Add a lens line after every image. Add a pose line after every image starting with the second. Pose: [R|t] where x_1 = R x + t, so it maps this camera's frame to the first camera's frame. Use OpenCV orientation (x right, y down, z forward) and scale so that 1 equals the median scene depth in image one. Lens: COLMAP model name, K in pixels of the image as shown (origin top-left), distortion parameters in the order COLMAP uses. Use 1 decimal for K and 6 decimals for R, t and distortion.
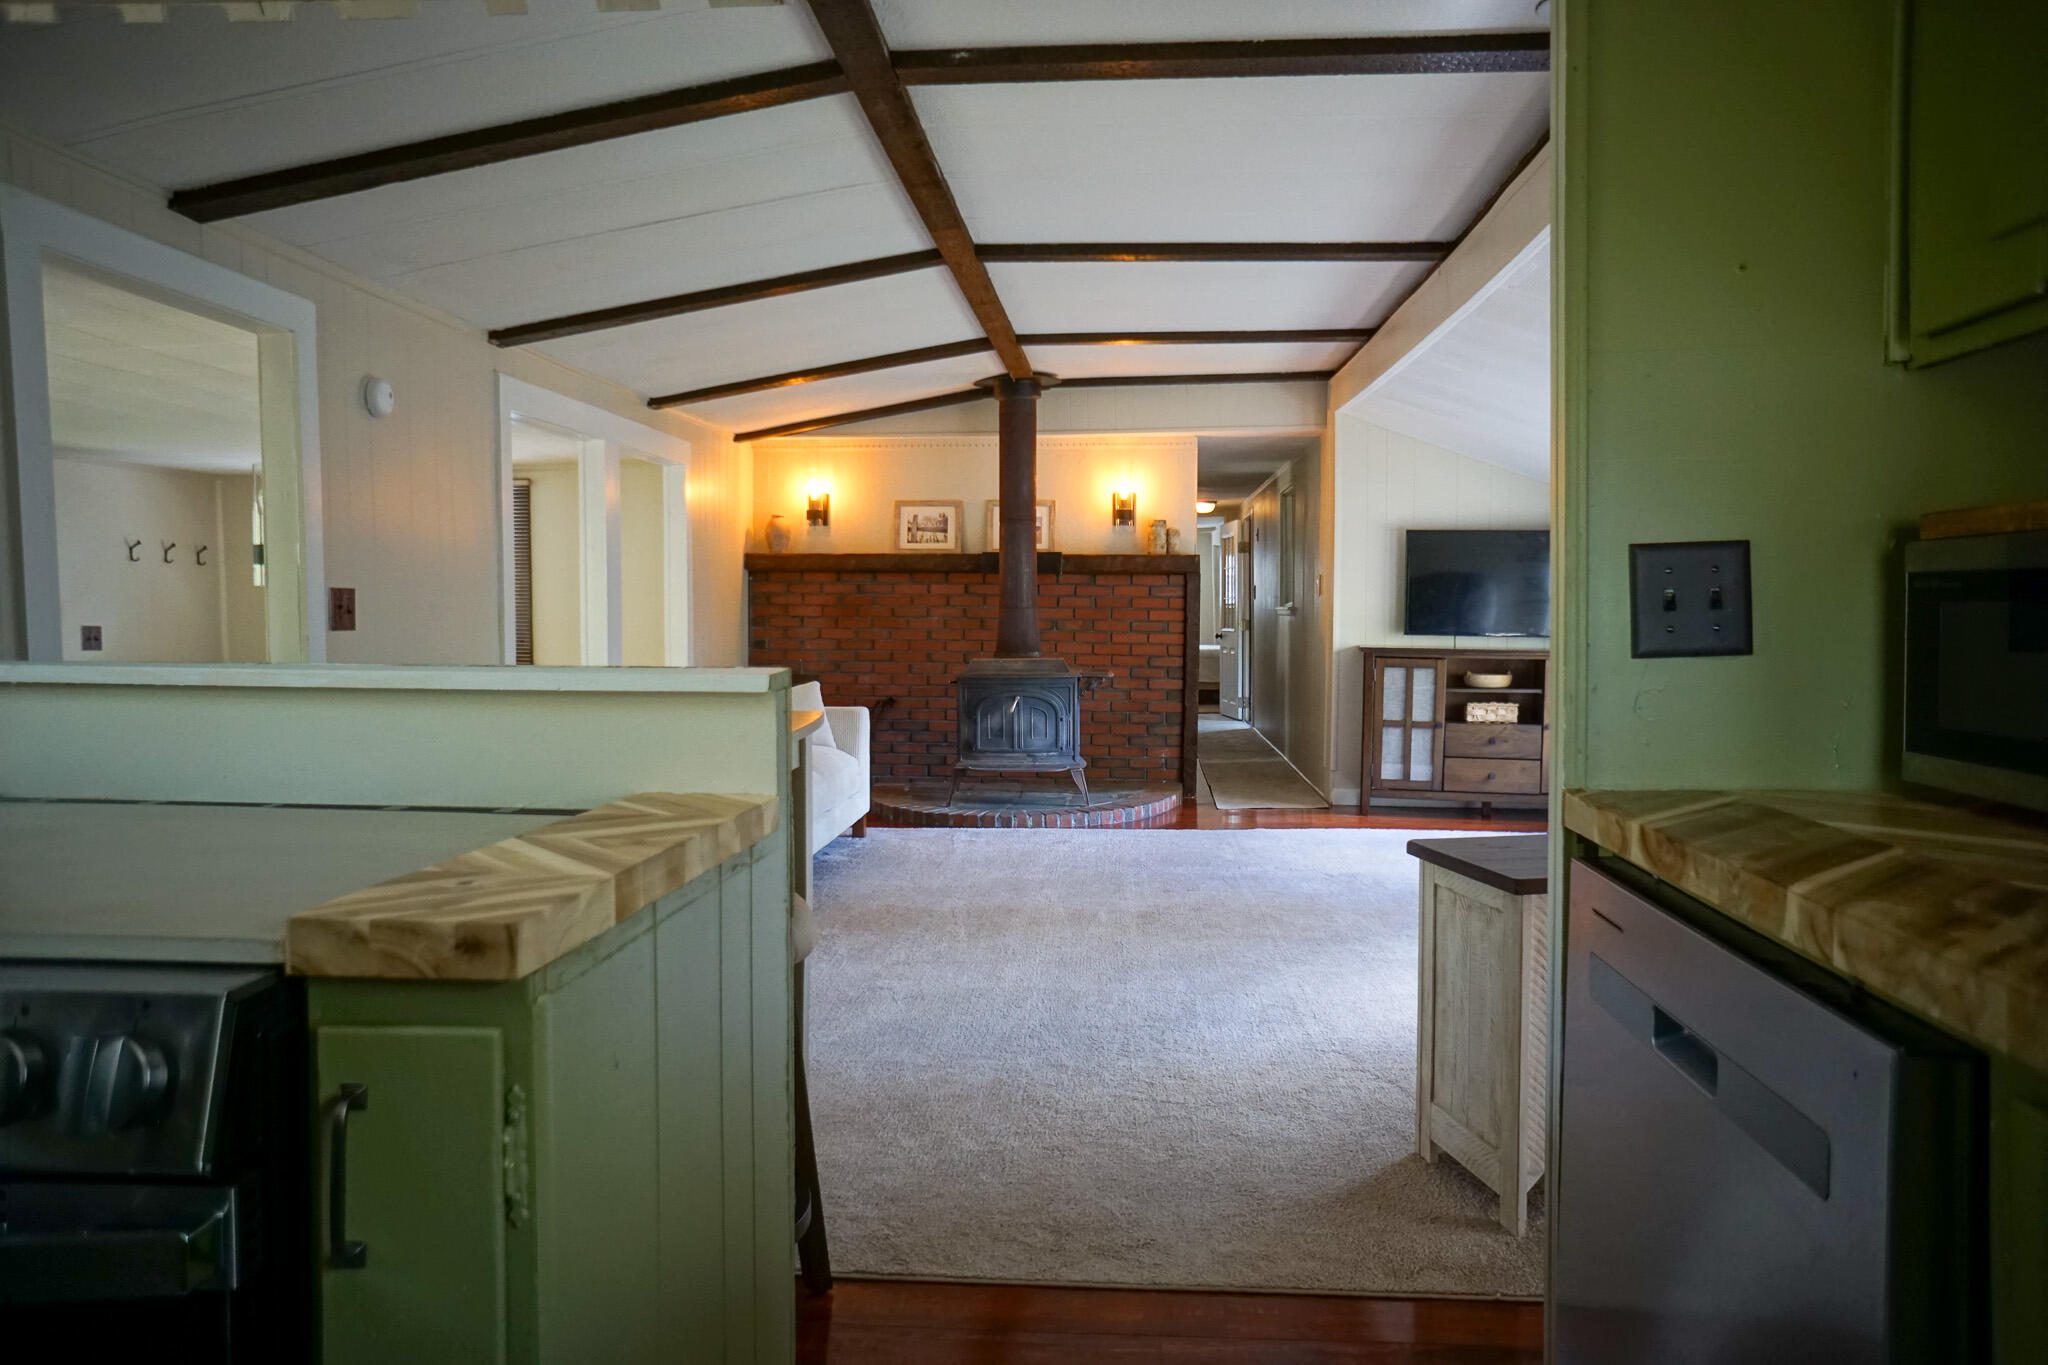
lens RADIAL K [[1384.9, 0, 1014.1], [0, 1384.9, 676.4], [0, 0, 1]] dist [-0.081695, 0.101625]
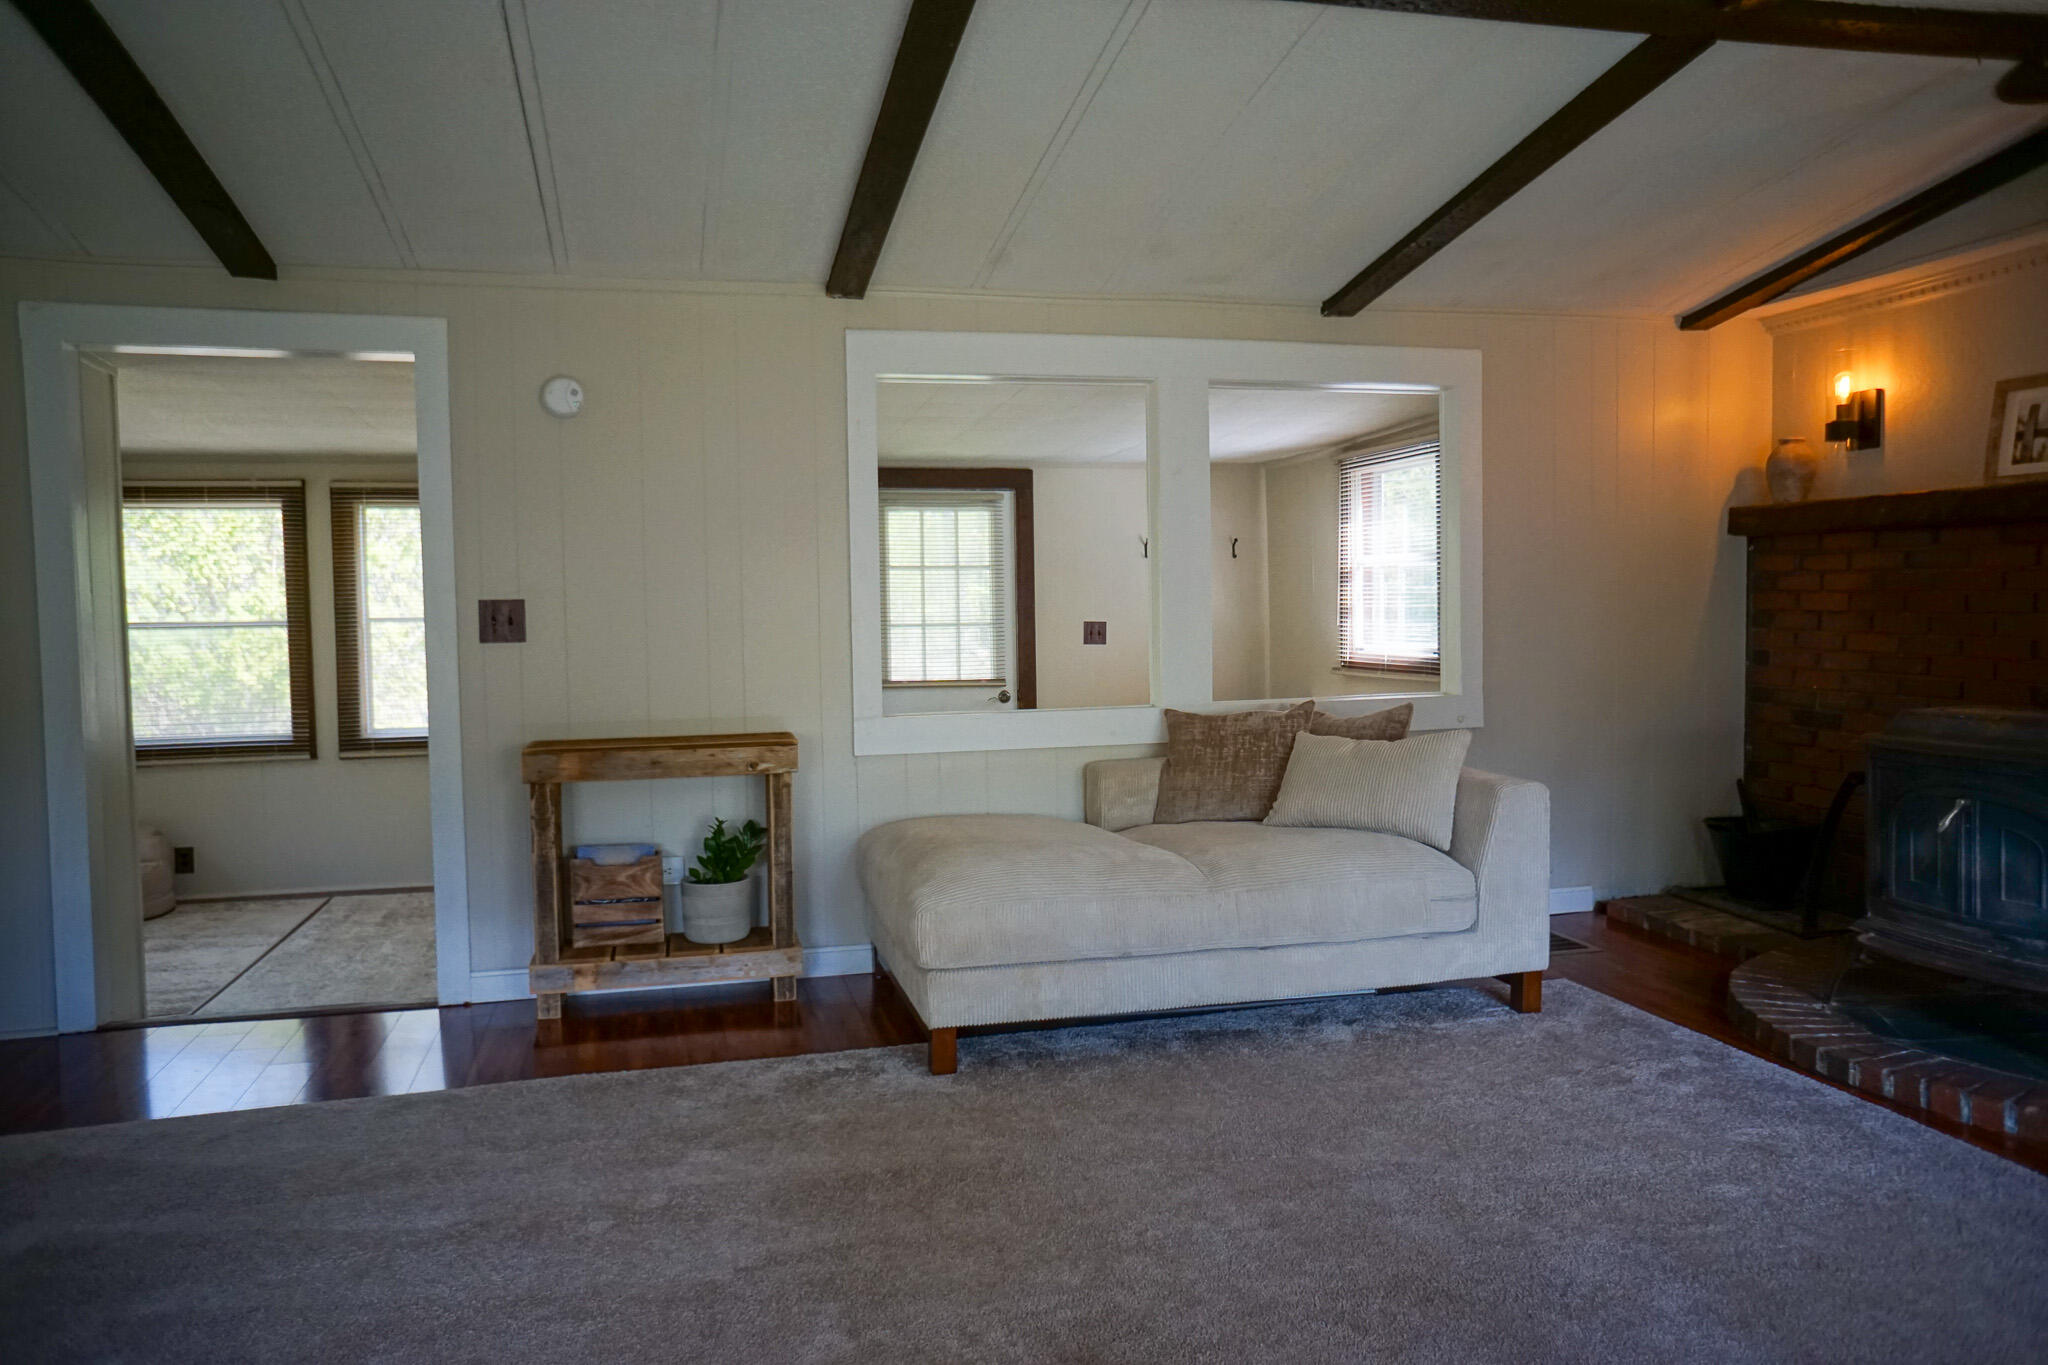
lens RADIAL K [[1384.9, 0, 1014.1], [0, 1384.9, 676.4], [0, 0, 1]] dist [-0.081695, 0.101625]
pose [[0.323322, 0.046332, -0.945154, 0.282783], [-0.028769, 0.998820, 0.039121, -0.029716], [0.945852, 0.014542, 0.324273, 0.515352]]
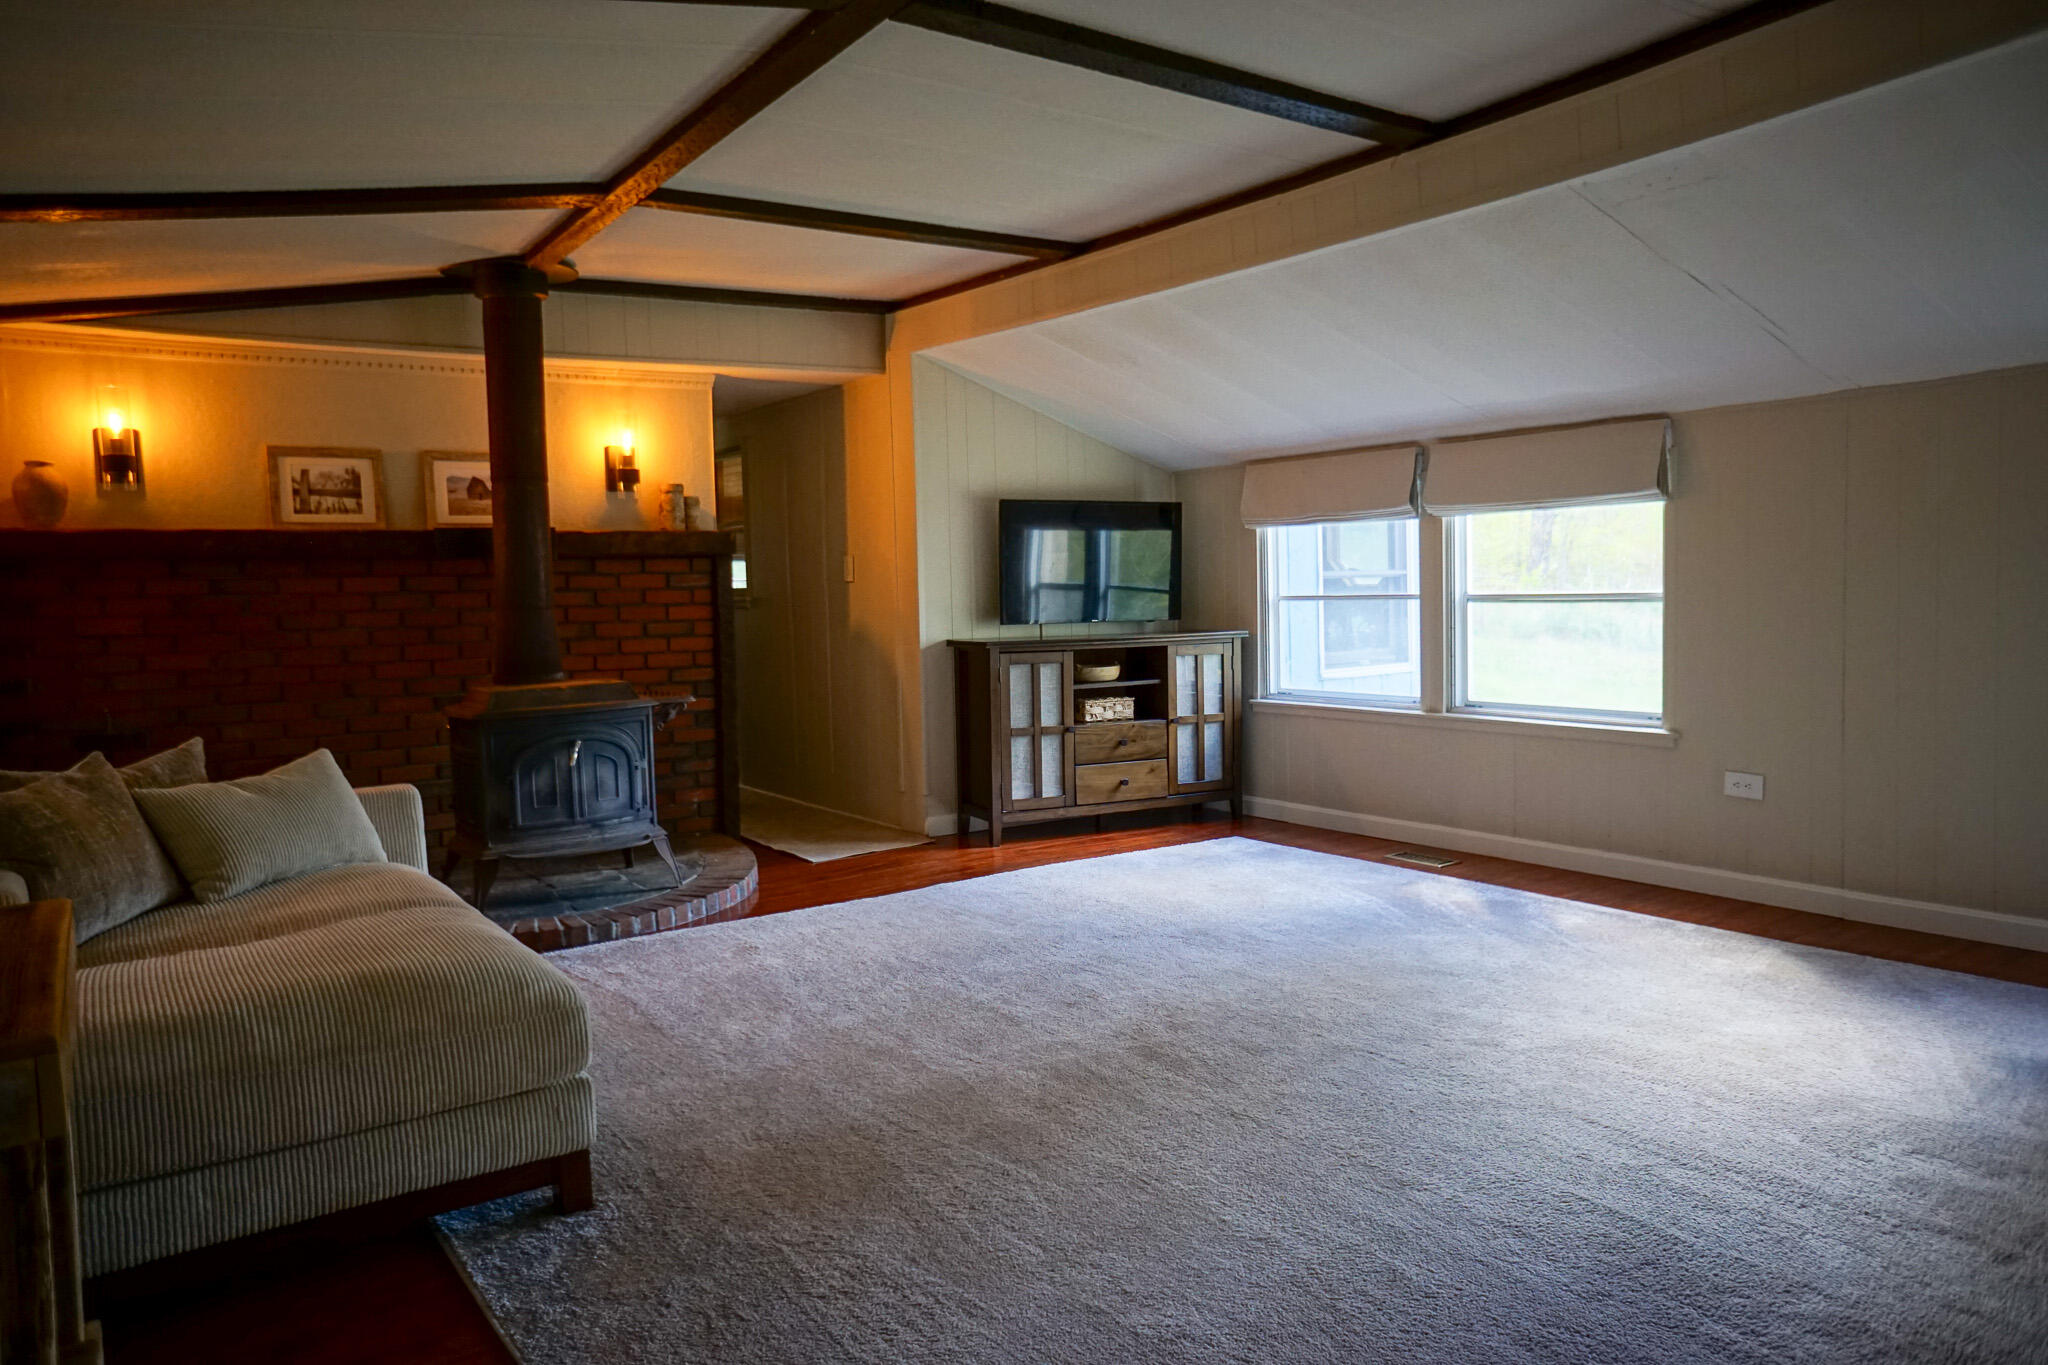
lens RADIAL K [[1384.9, 0, 1014.1], [0, 1384.9, 676.4], [0, 0, 1]] dist [-0.081695, 0.101625]
pose [[0.776830, -0.063185, 0.626532, -0.223720], [0.057559, 0.997913, 0.029271, -0.021596], [-0.627074, 0.013324, 0.778846, 0.313783]]
